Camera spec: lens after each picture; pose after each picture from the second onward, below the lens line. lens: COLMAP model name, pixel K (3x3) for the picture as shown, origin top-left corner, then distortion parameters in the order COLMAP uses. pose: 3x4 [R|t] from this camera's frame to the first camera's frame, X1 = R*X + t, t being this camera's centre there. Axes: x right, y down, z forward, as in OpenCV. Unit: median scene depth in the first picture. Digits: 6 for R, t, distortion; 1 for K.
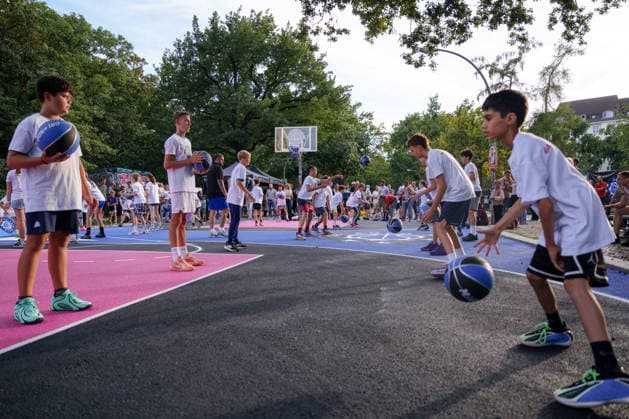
lens RADIAL K [[442.6, 0, 314.5], [0, 442.6, 209.5], [0, 0, 1]] dist [0.000218, 0.000497]
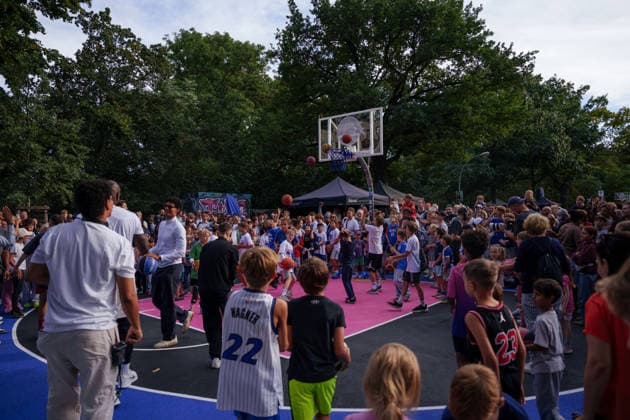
lens RADIAL K [[443.3, 0, 315.0], [0, 443.3, 210.0], [0, 0, 1]] dist [0.000218, 0.000497]
pose [[0.886951, -0.023213, -0.461279, 0.038940], [0.013137, 0.999600, -0.025044, -0.010869], [0.461676, 0.016154, 0.886902, 0.105644]]
